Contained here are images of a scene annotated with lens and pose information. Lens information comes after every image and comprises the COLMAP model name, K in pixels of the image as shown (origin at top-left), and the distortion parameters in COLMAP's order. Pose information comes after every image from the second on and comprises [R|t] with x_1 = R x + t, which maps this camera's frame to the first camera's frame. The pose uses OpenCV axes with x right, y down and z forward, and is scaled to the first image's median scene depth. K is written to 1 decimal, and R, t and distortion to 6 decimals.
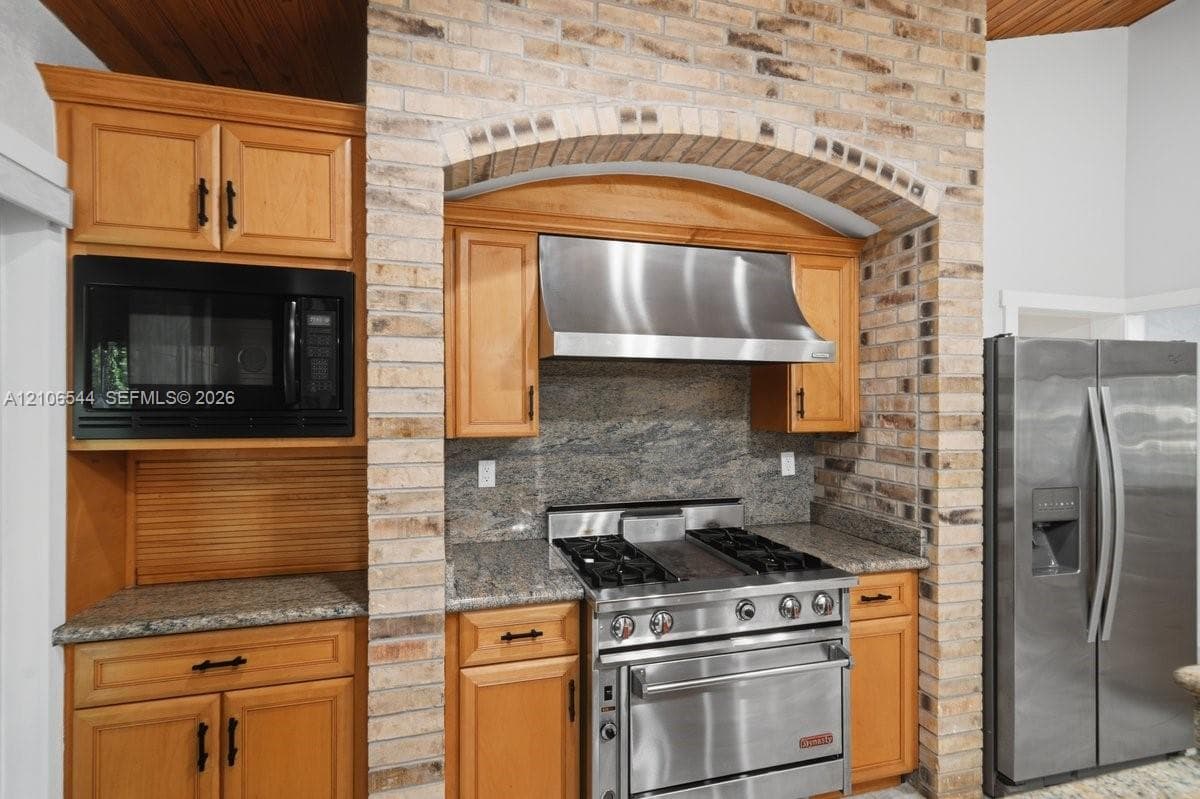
lens RADIAL K [[560.2, 0, 596.5], [0, 560.2, 406.9], [0, 0, 1]] dist [0.007613, -0.000023]
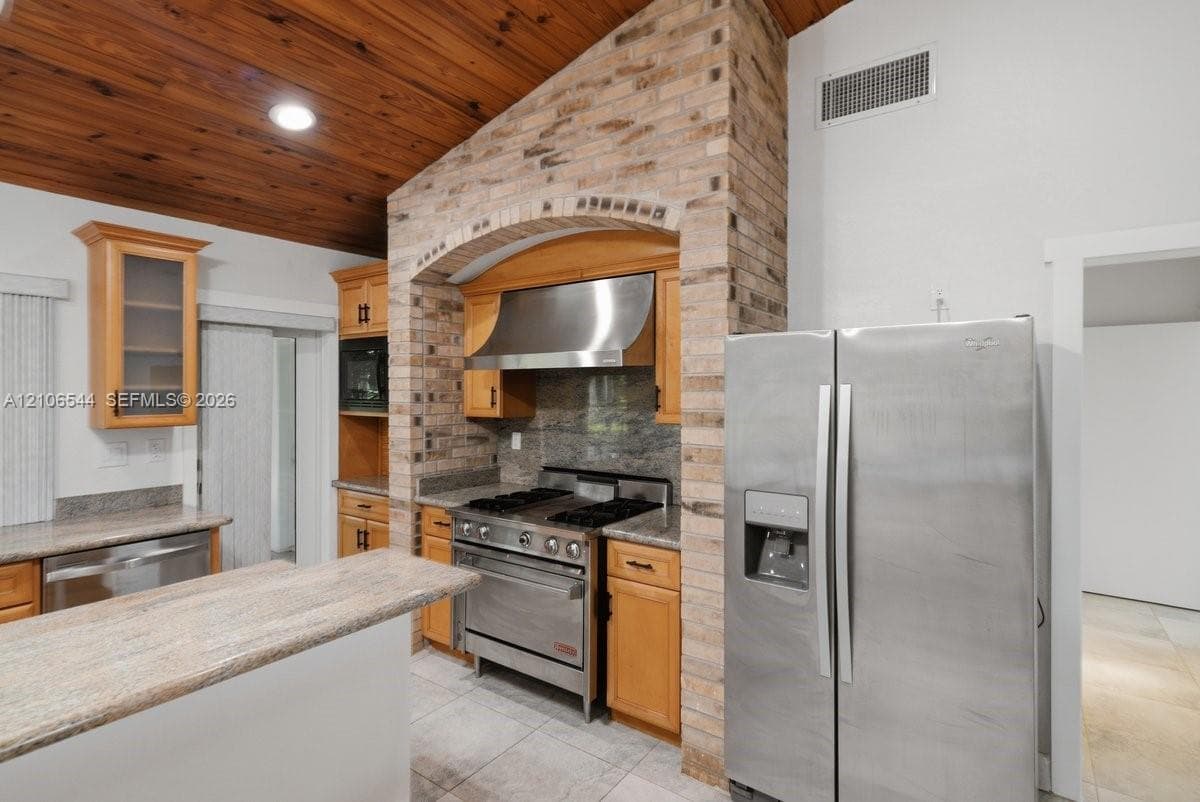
lens RADIAL K [[583.1, 0, 597.8], [0, 583.1, 389.3], [0, 0, 1]] dist [0.007905, -0.000232]
pose [[0.630286, -0.001167, -0.776363, 1.519015], [-0.002326, 0.999992, -0.003391, -0.026642], [0.776360, 0.003943, 0.630277, 0.171129]]
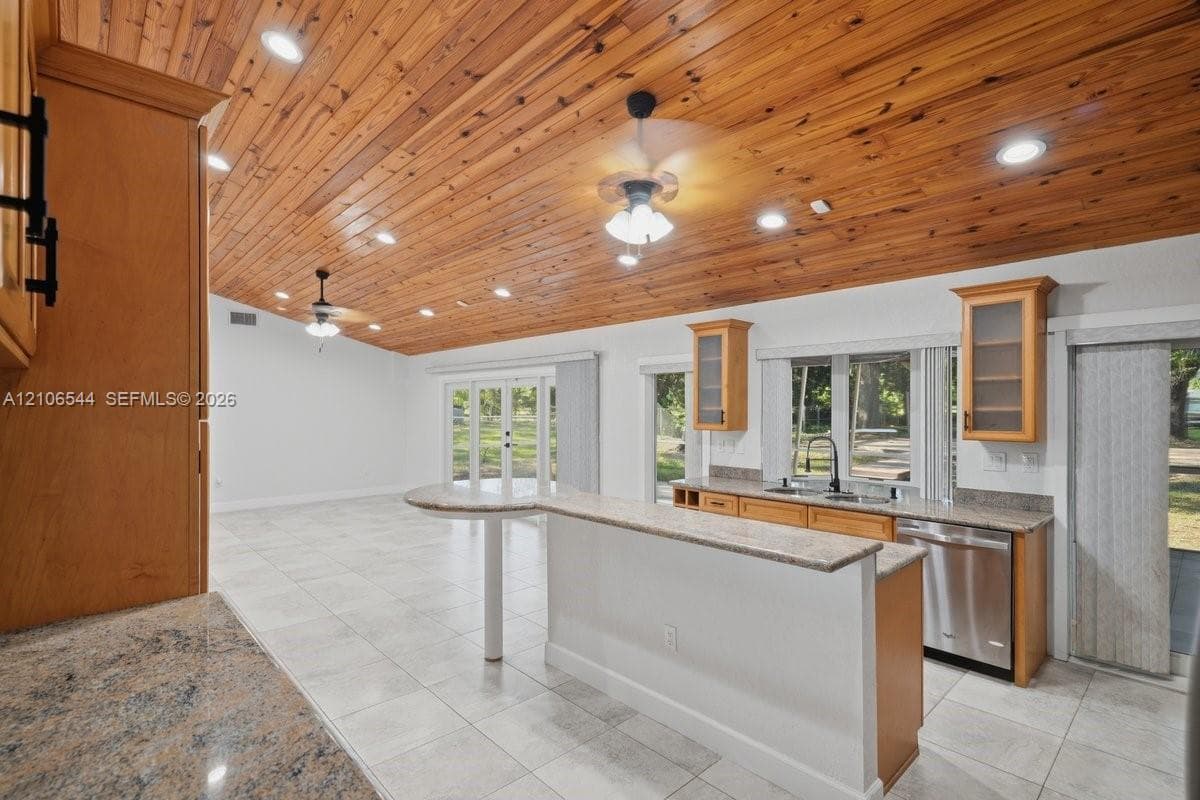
lens RADIAL K [[560.2, 0, 596.5], [0, 560.2, 407.4], [0, 0, 1]] dist [0.007613, -0.000023]
pose [[-0.886848, -0.003475, -0.462048, 1.577642], [-0.003546, 0.999993, -0.000715, -0.032729], [0.462047, 0.001004, -0.886855, 1.252887]]
